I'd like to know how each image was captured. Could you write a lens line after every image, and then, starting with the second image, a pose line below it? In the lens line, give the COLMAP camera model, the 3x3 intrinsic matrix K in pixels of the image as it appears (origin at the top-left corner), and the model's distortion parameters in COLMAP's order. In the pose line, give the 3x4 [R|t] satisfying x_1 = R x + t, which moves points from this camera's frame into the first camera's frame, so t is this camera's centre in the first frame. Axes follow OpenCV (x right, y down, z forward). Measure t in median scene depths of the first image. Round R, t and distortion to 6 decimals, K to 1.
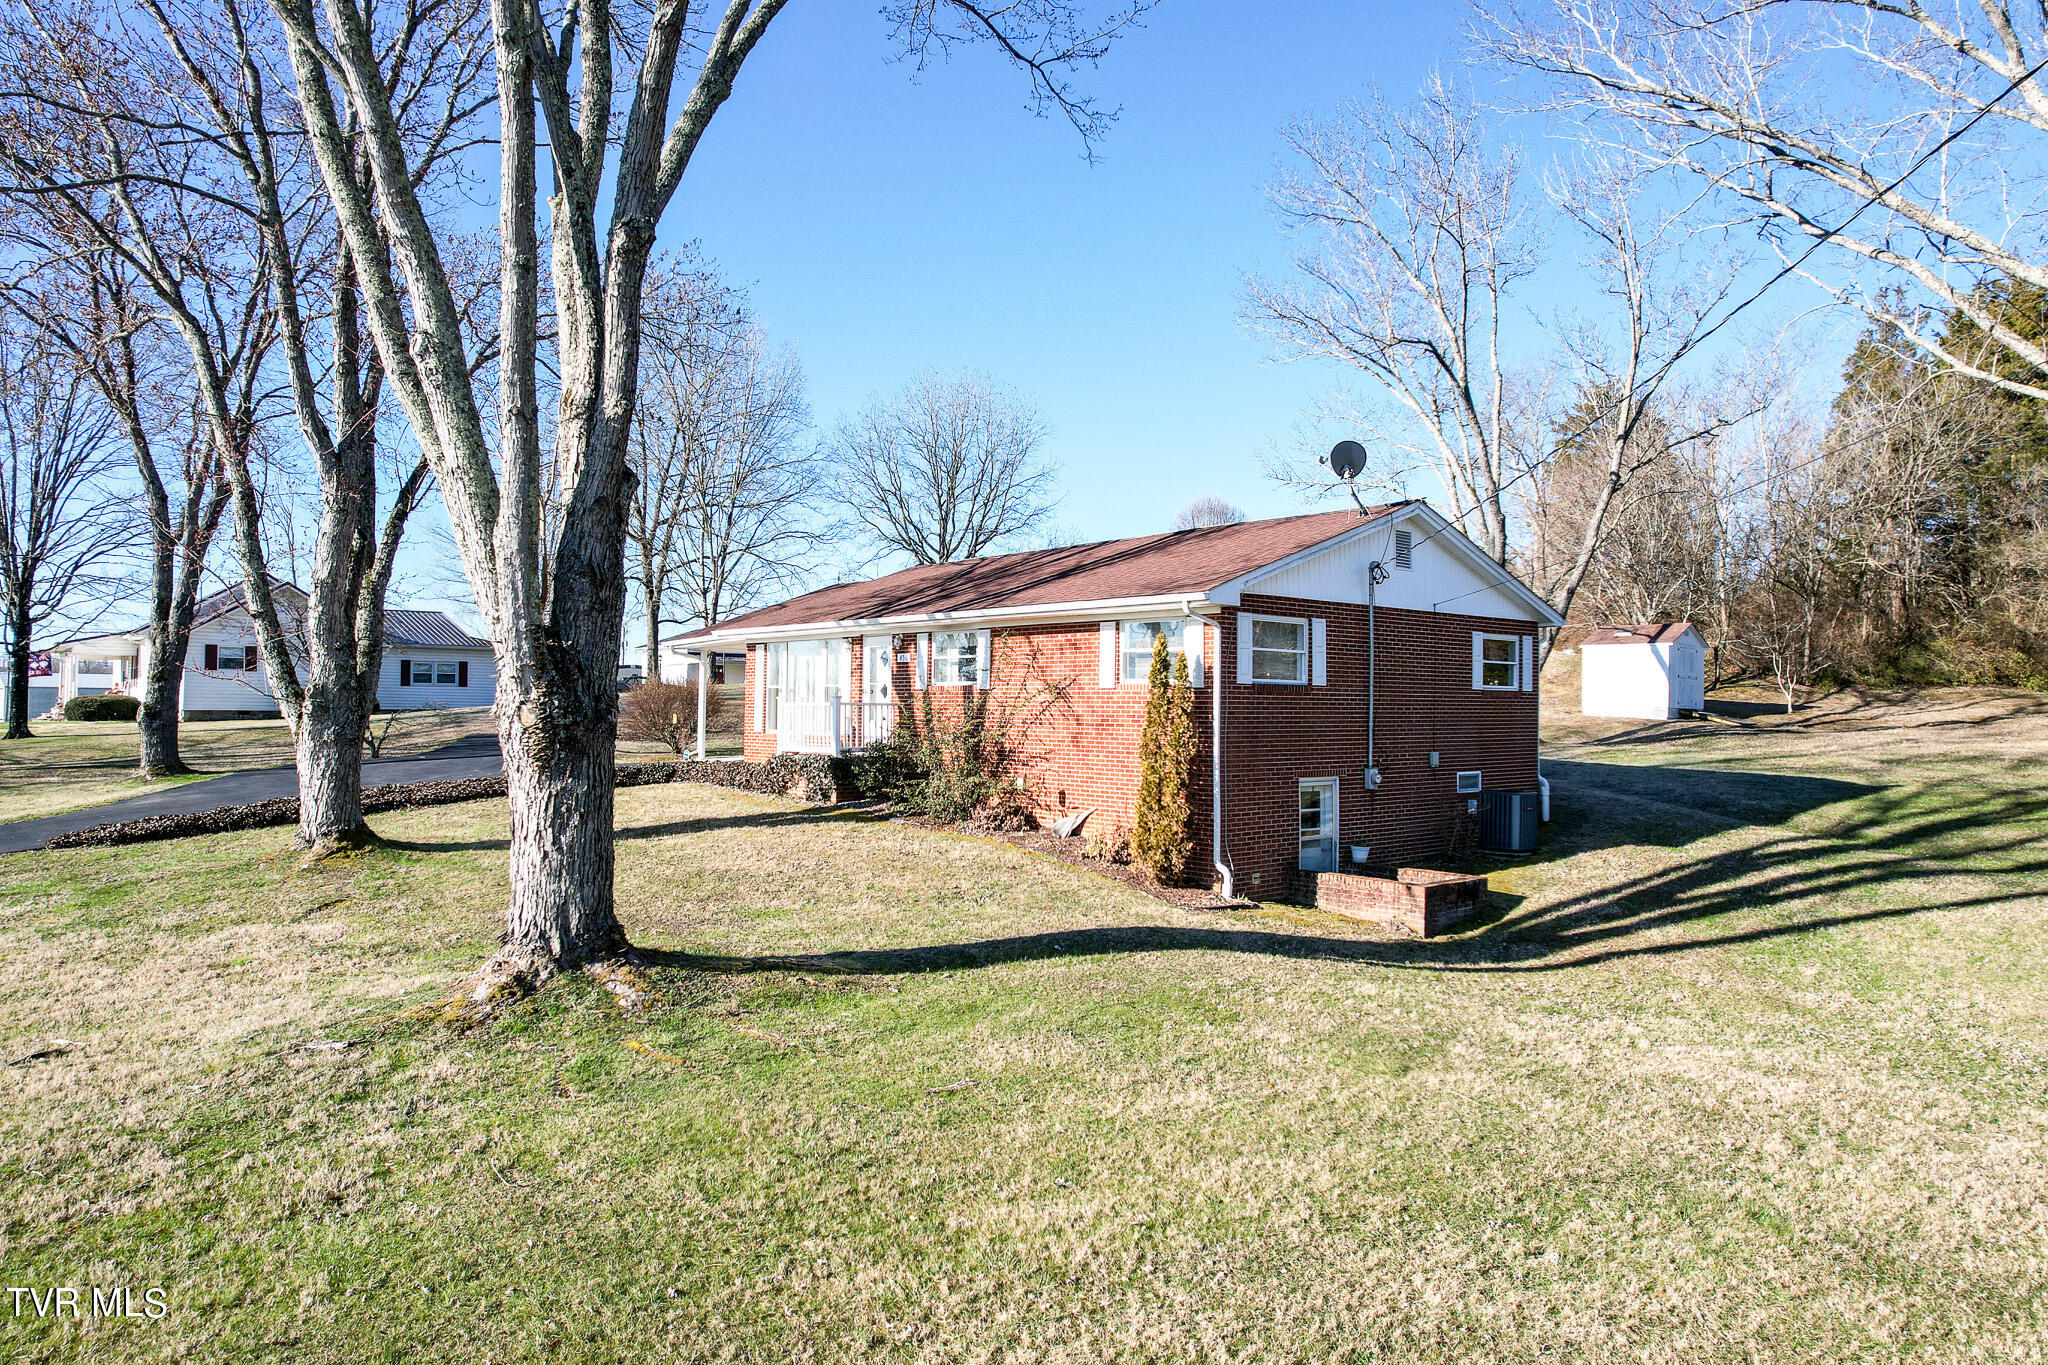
lens RADIAL K [[1299.1, 0, 1017.6], [0, 1299.1, 679.1], [0, 0, 1]] dist [-0.045397, 0.033959]
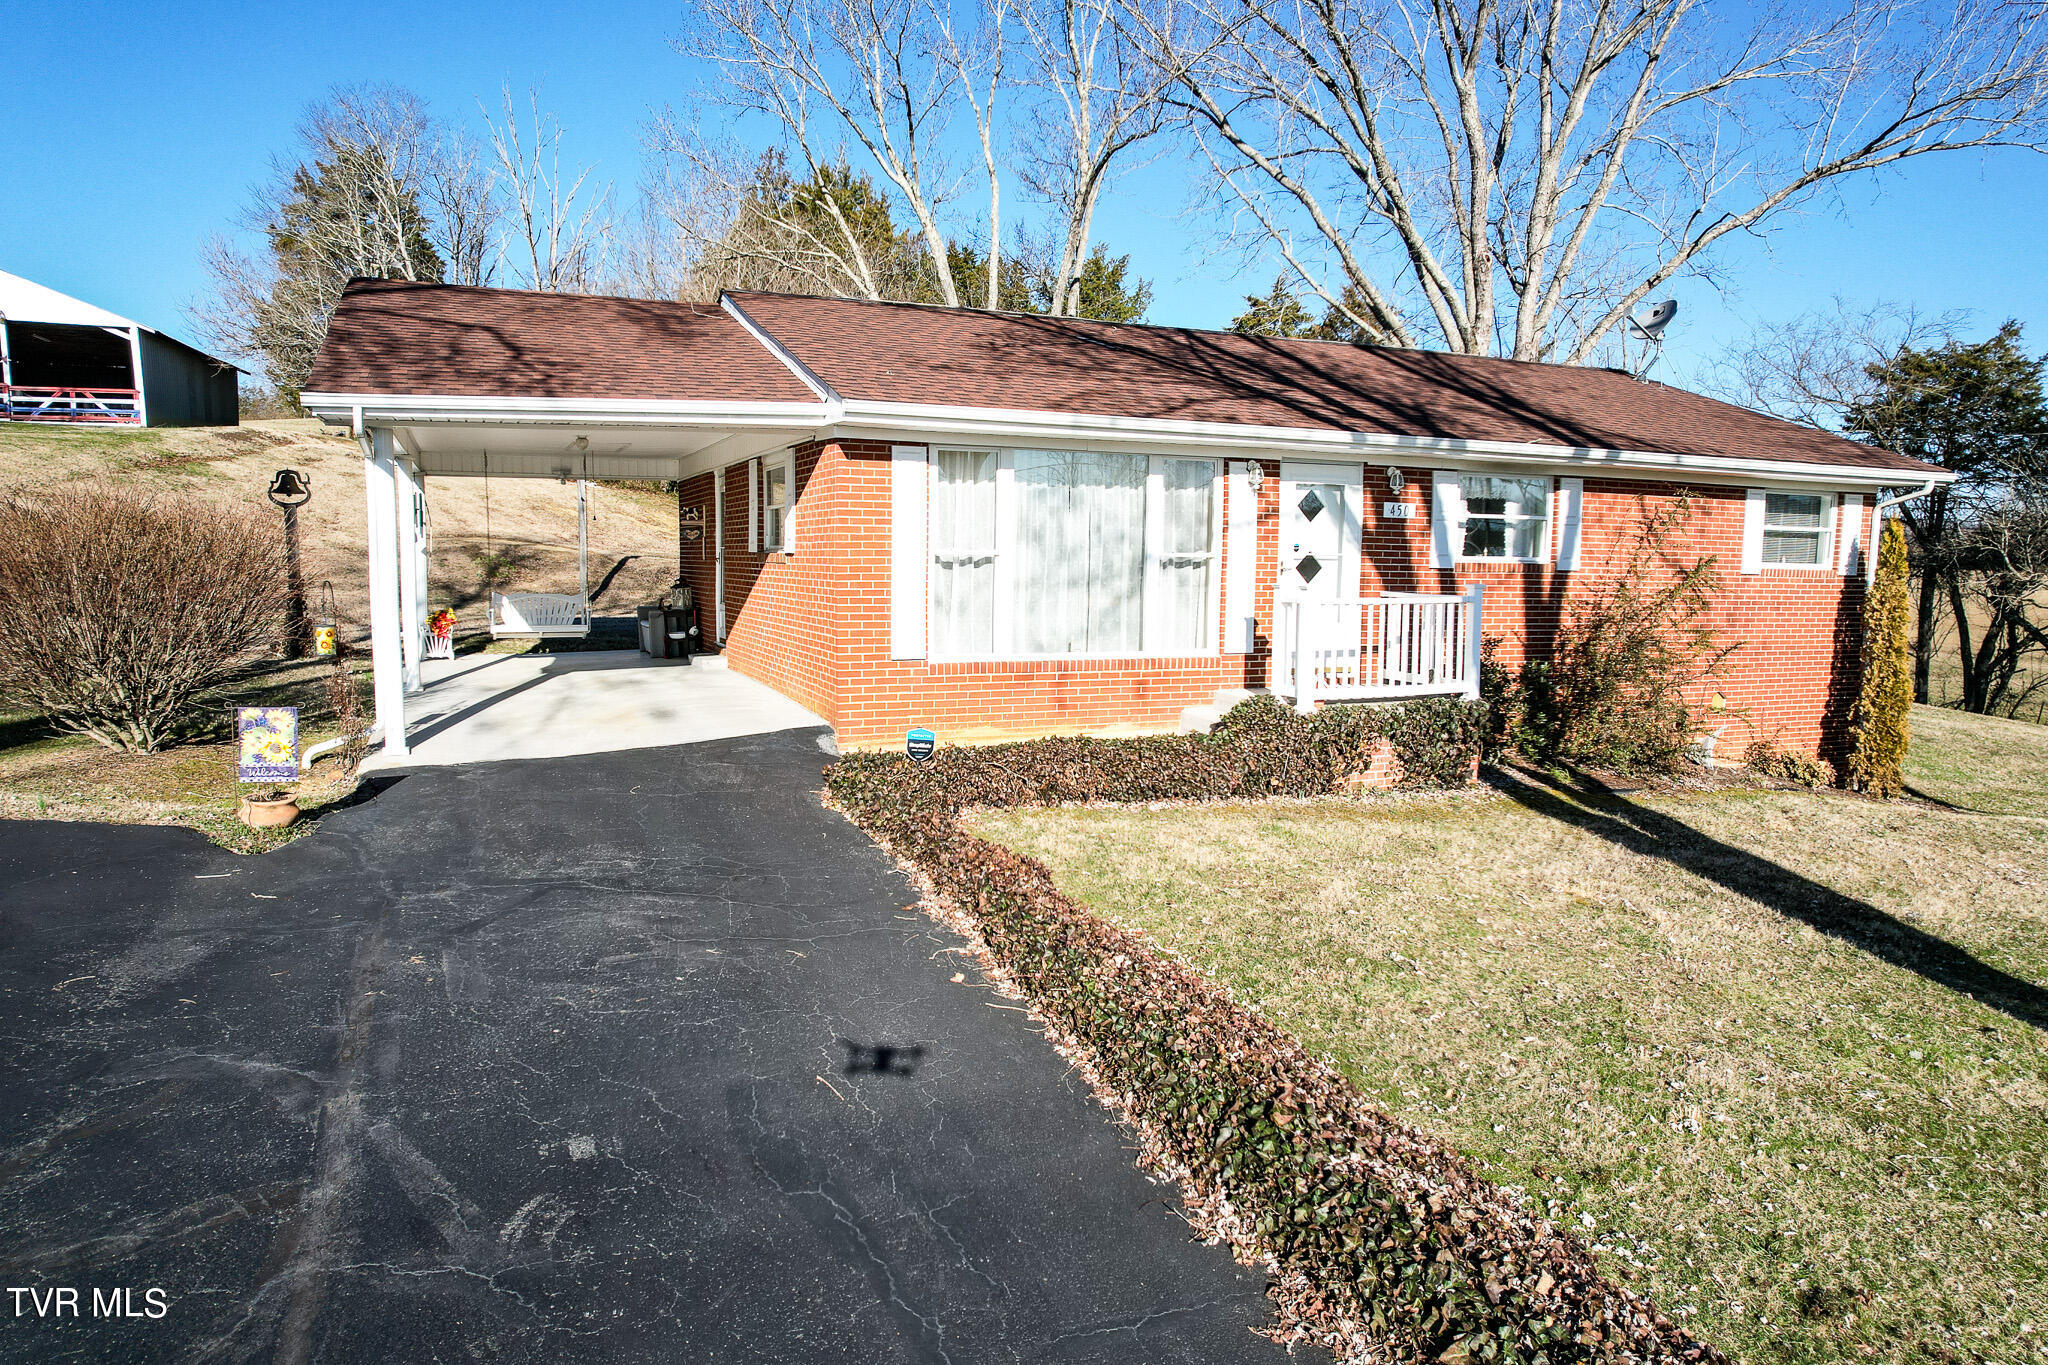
lens RADIAL K [[1299.1, 0, 1019.2], [0, 1299.1, 672.4], [0, 0, 1]] dist [-0.045397, 0.033959]
pose [[0.303952, -0.094836, 0.947955, -0.748158], [-0.035795, 0.993194, 0.110839, -0.003147], [-0.952015, -0.067622, 0.298488, 1.085744]]
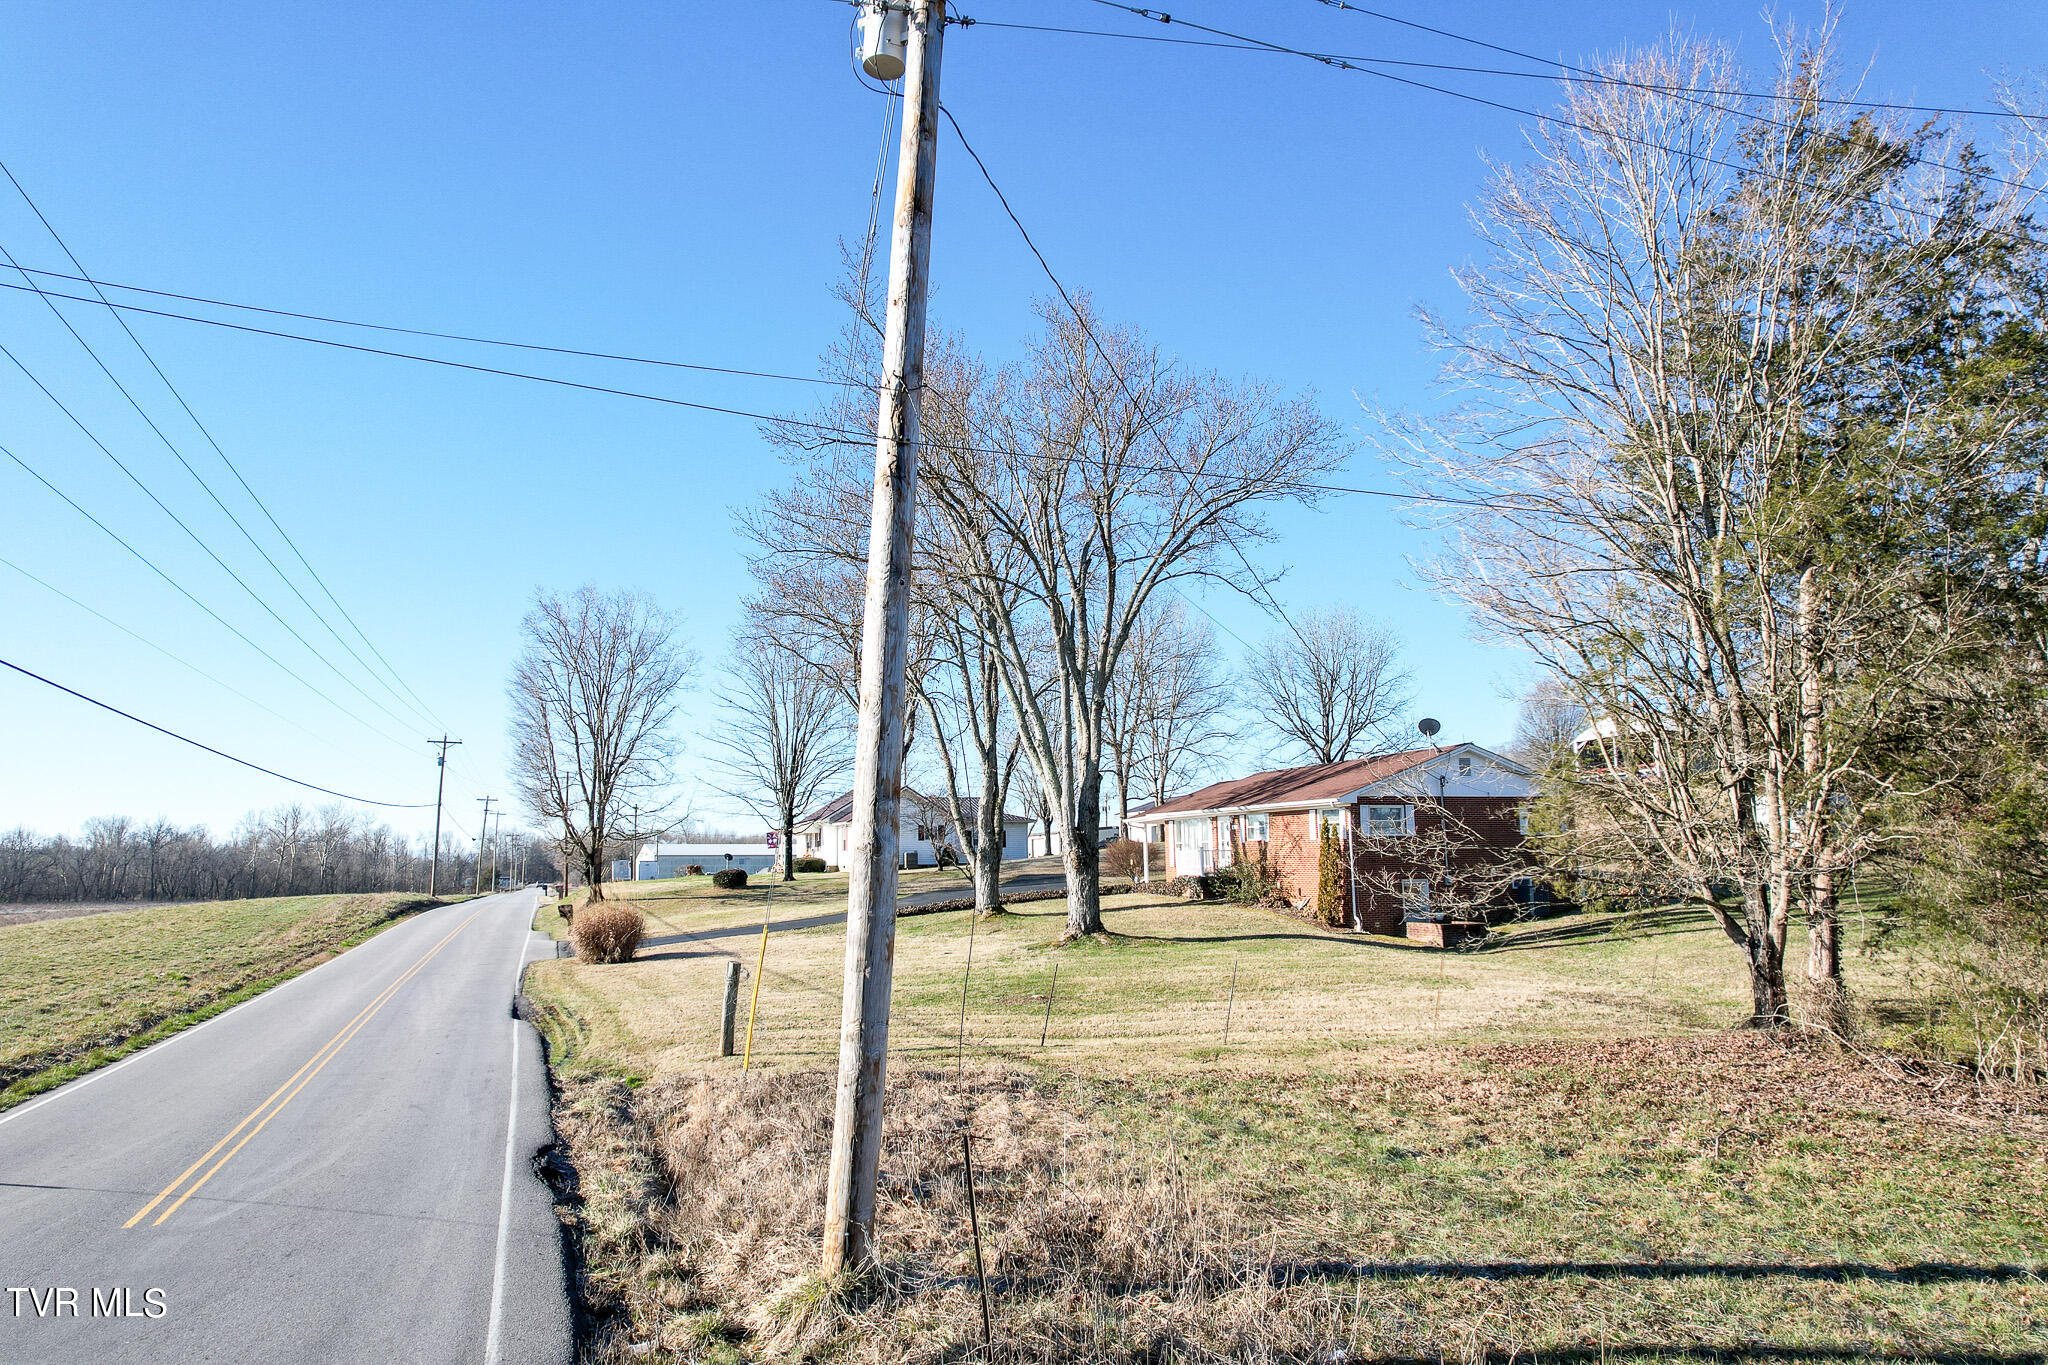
lens RADIAL K [[1299.1, 0, 1029.3], [0, 1299.1, 696.5], [0, 0, 1]] dist [-0.045397, 0.033959]
pose [[0.936572, -0.064569, -0.344477, 0.355750], [0.028453, 0.993646, -0.108891, -0.008396], [0.349319, 0.092183, 0.932458, -1.125026]]
